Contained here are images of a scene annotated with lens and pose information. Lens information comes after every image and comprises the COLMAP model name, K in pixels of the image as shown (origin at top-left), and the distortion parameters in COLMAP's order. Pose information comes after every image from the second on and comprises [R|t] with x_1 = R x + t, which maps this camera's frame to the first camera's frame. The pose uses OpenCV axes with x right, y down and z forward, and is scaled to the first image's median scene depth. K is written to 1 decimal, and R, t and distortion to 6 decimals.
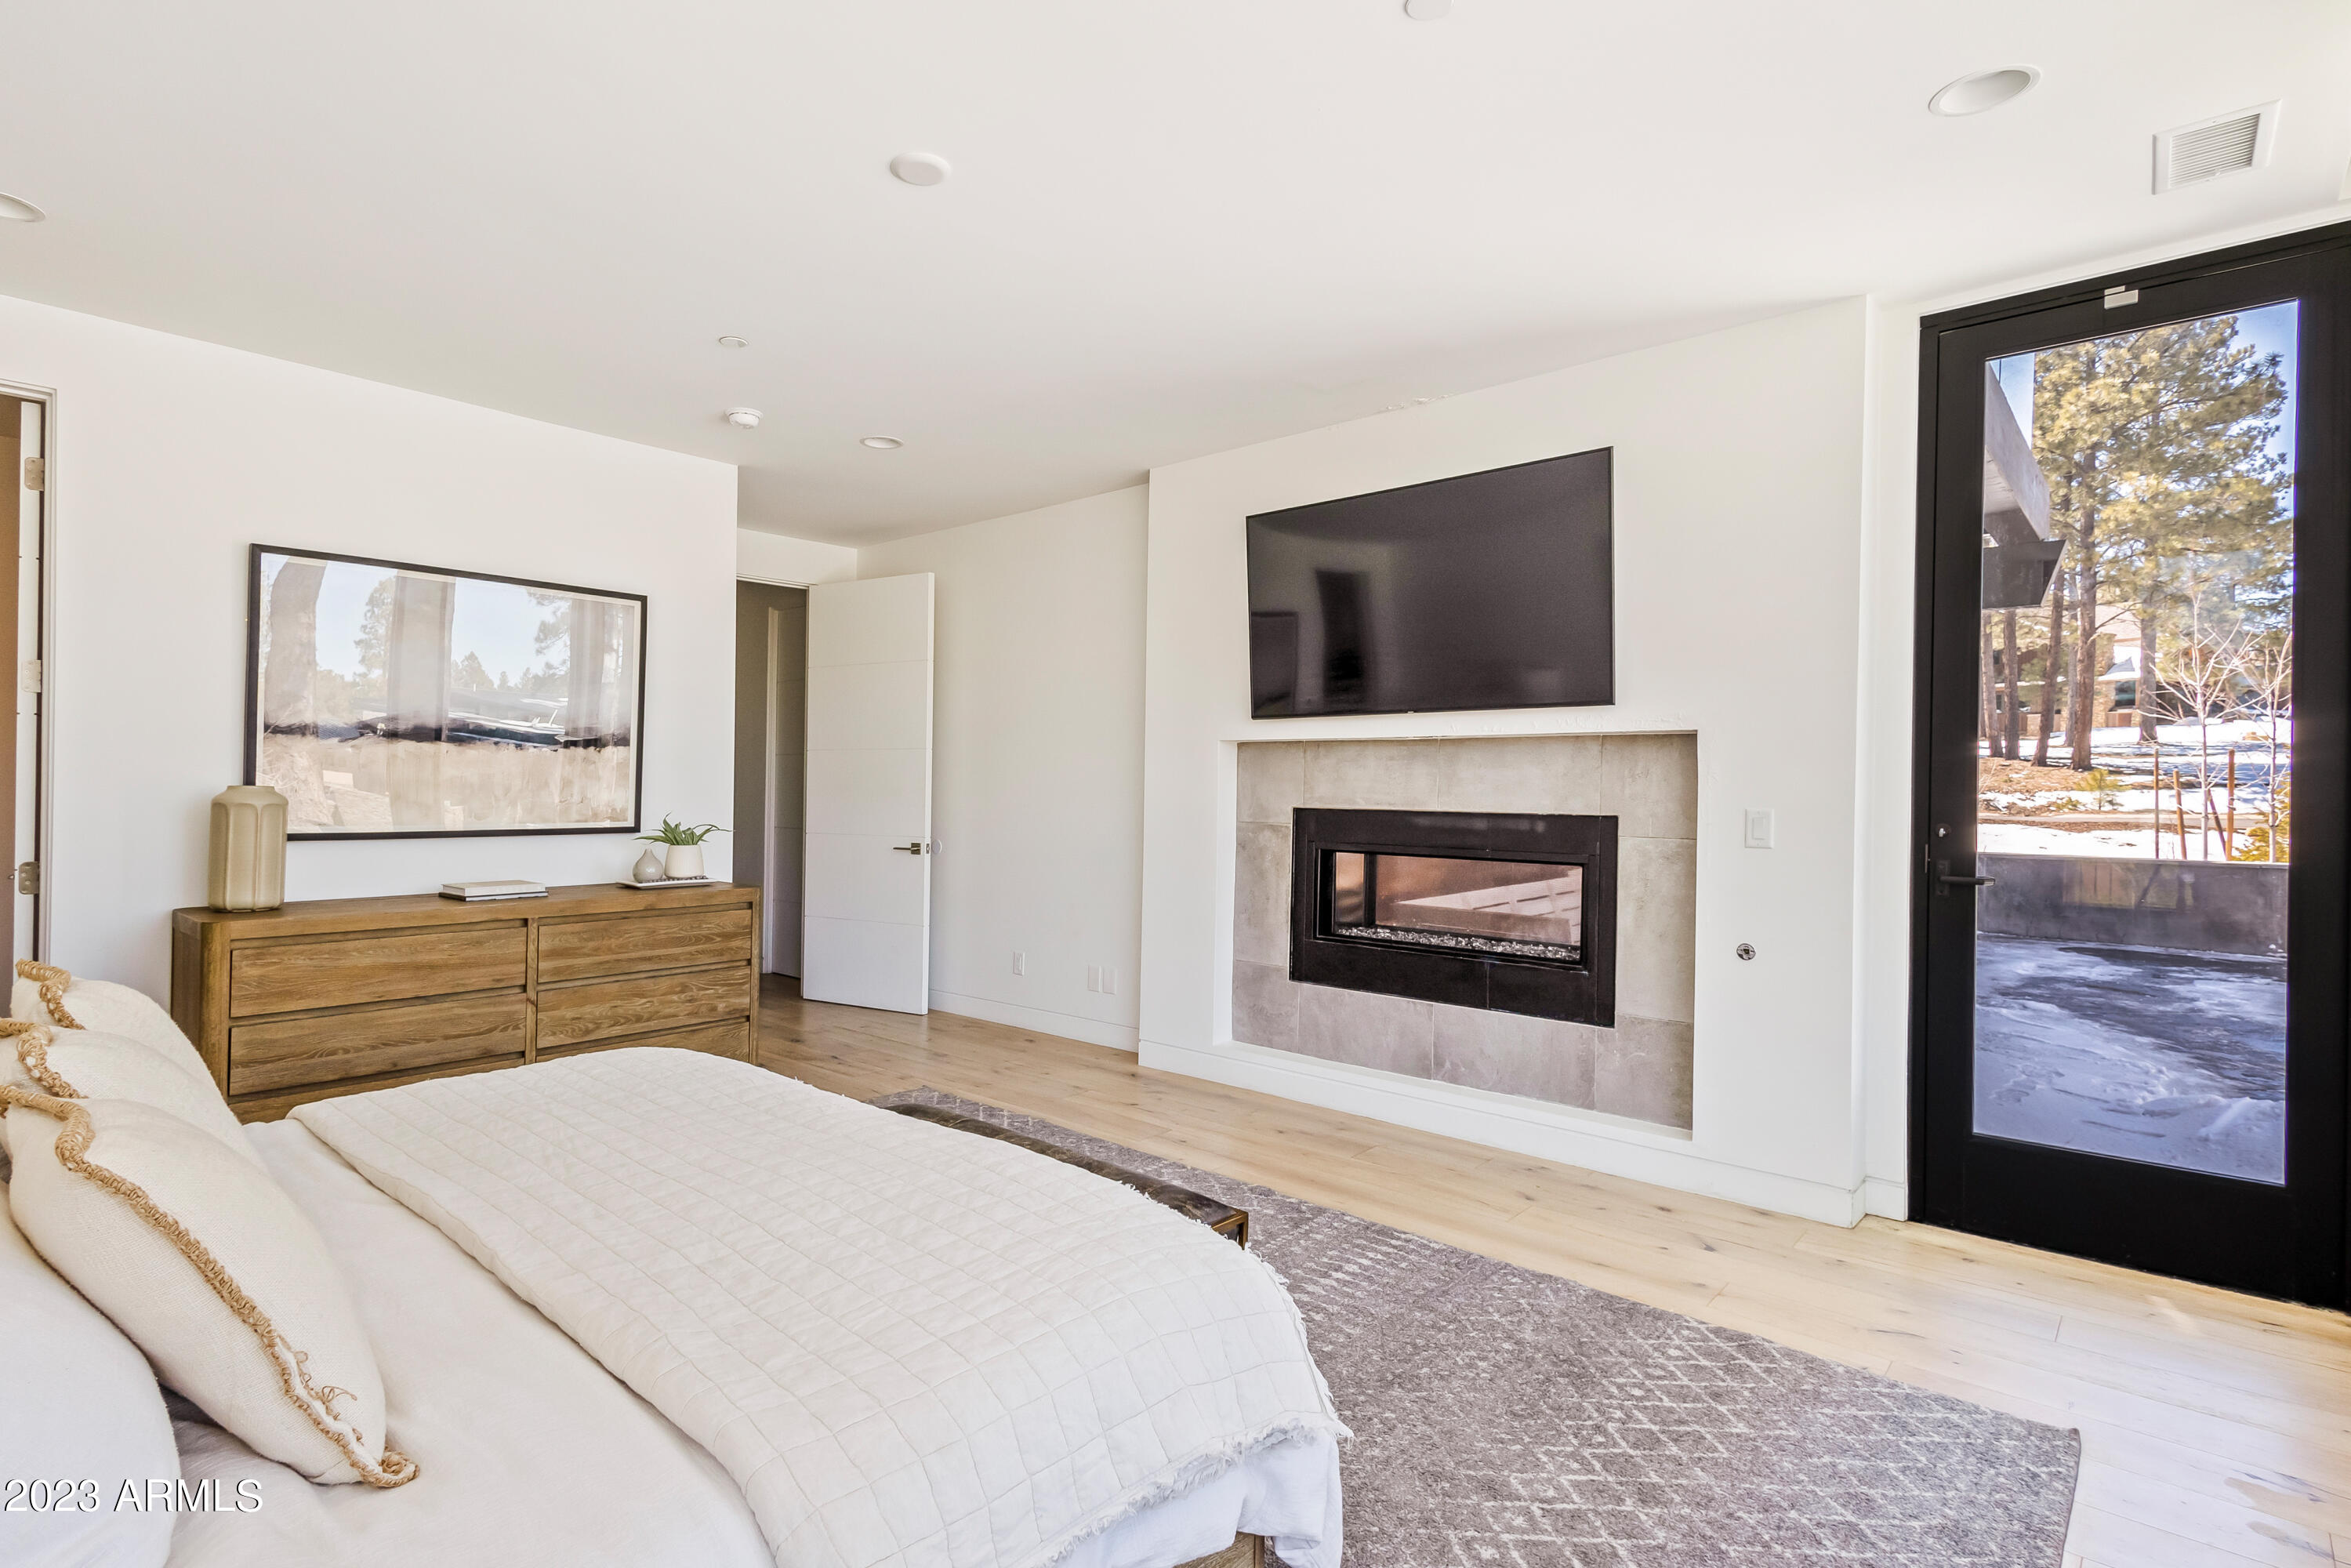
lens RADIAL K [[1097.0, 0, 1161.0], [0, 1097.0, 799.6], [0, 0, 1]] dist [0.014548, -0.005743]
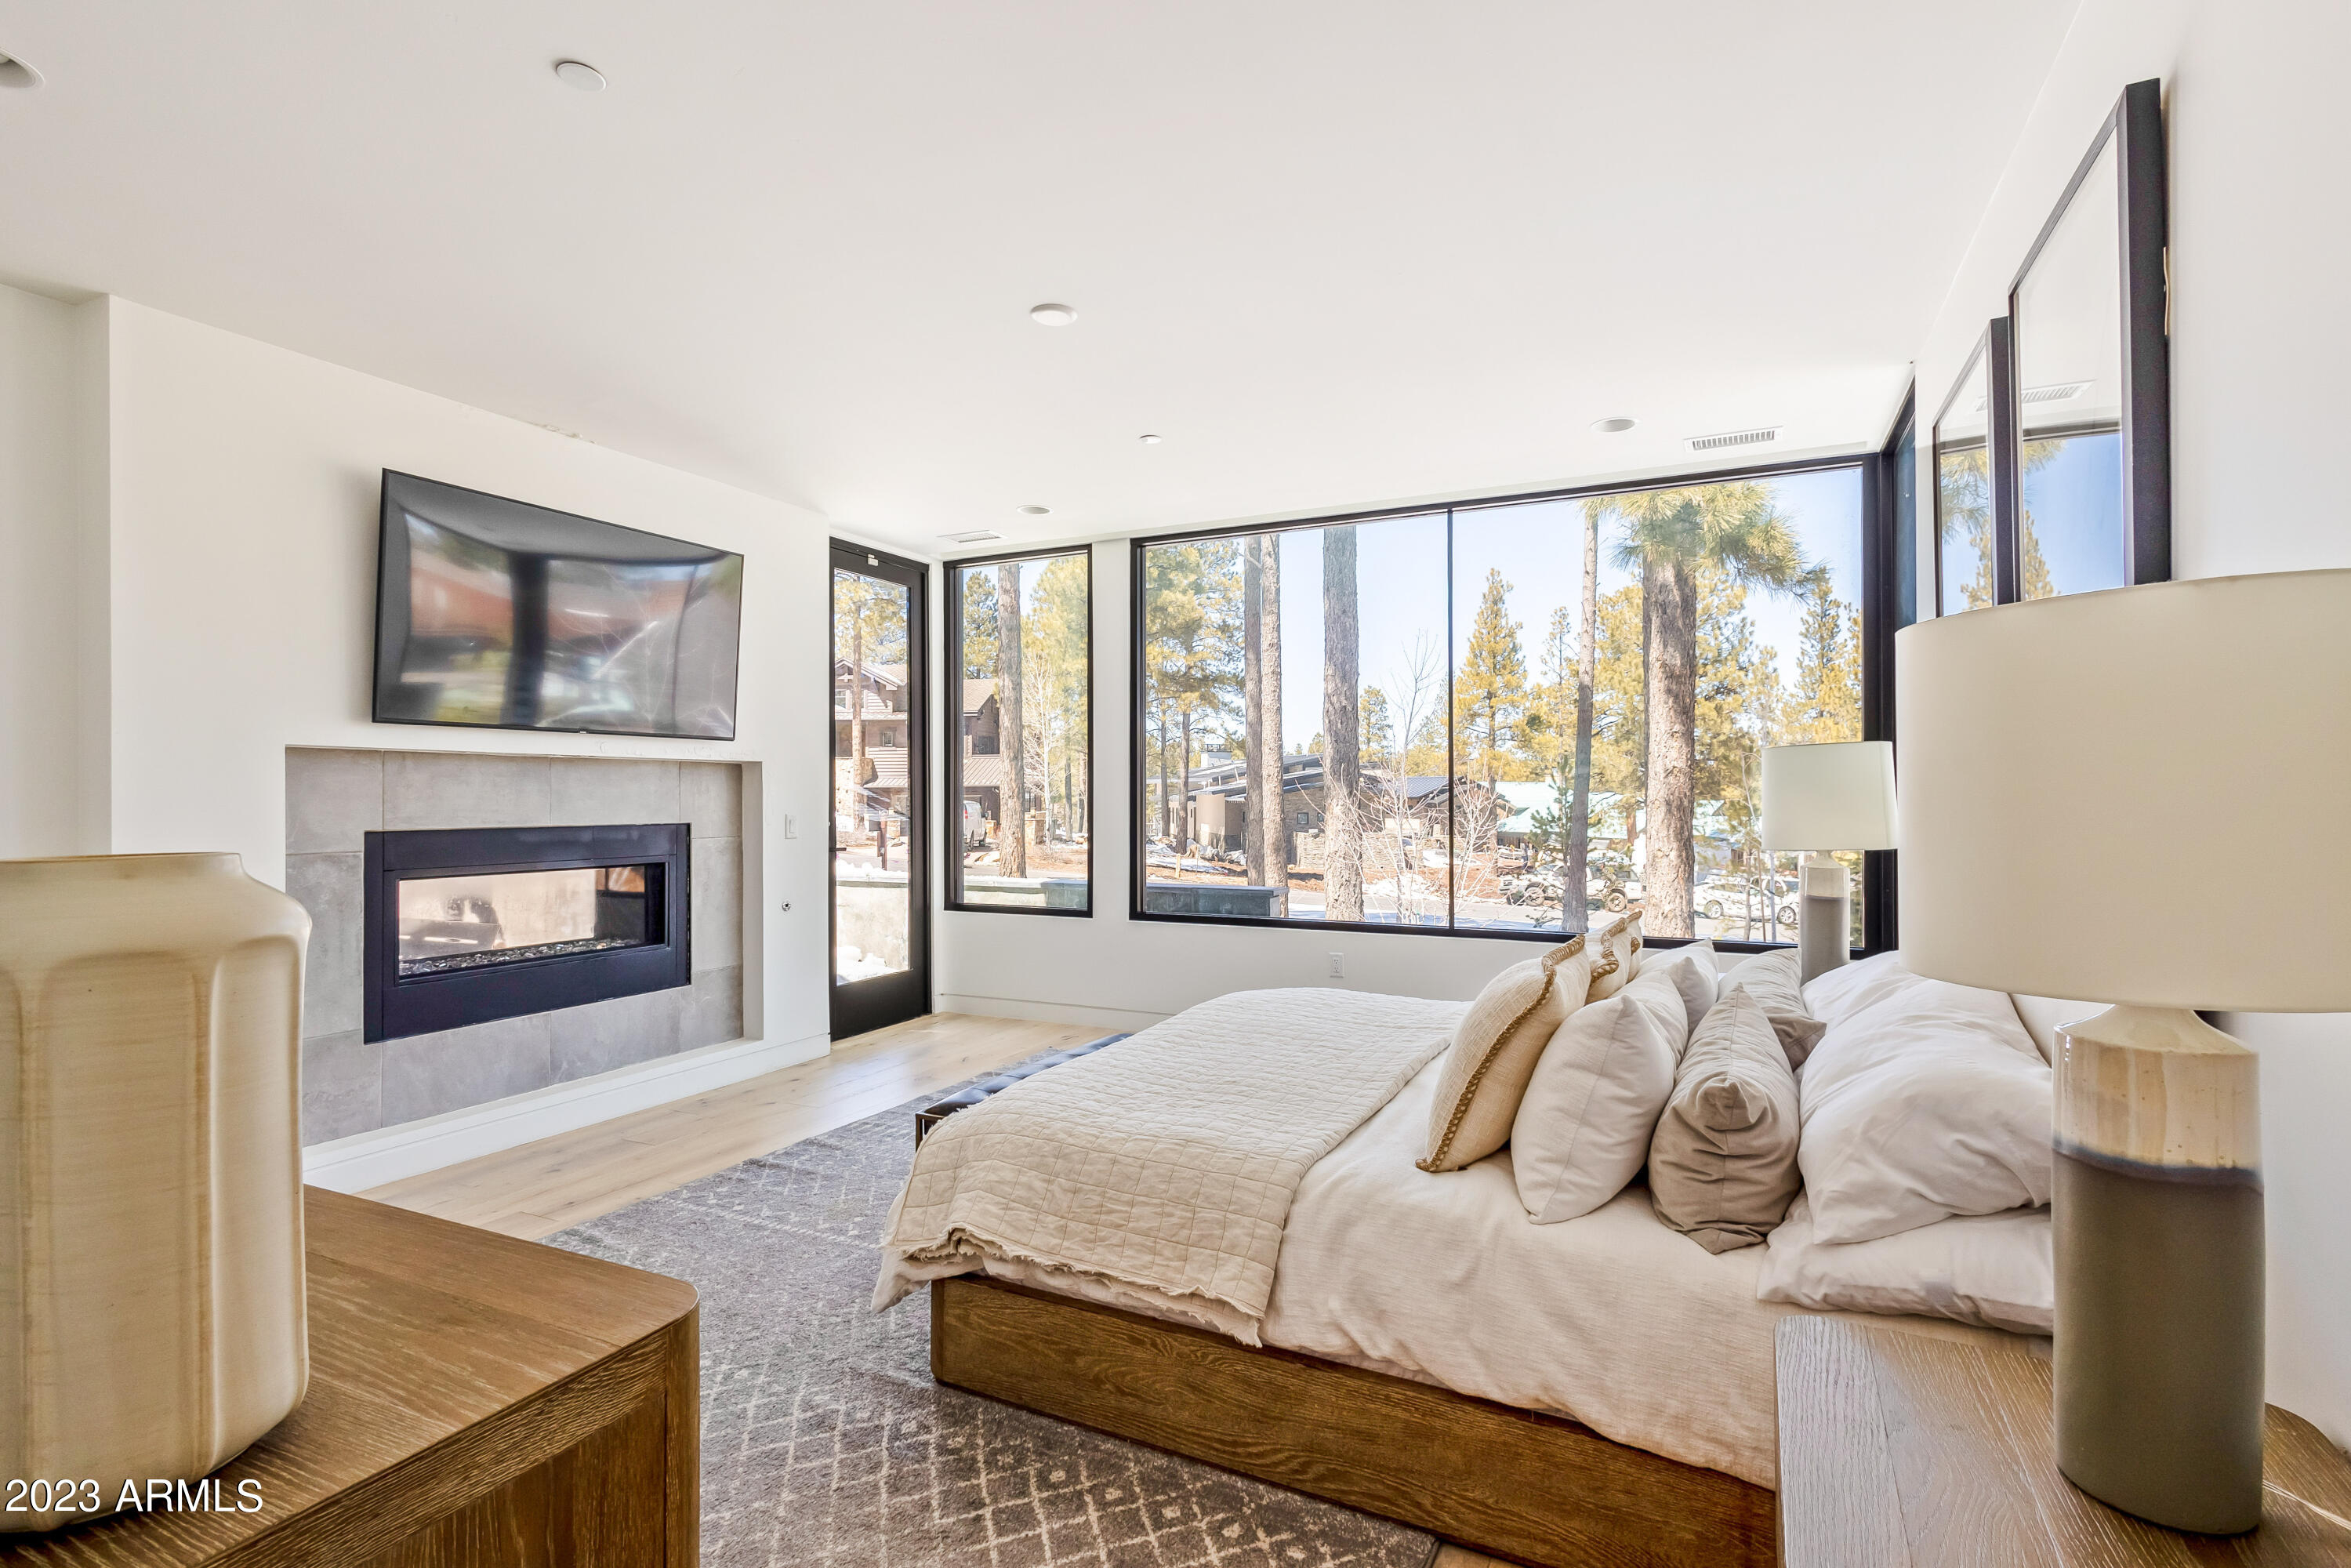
lens RADIAL K [[1097.0, 0, 1177.5], [0, 1097.0, 785.4], [0, 0, 1]] dist [0.014548, -0.005743]
pose [[-0.239523, -0.002645, 0.970887, -0.833305], [0.009415, 0.999943, 0.005046, -0.025837], [-0.970845, 0.010349, -0.239484, 0.622451]]
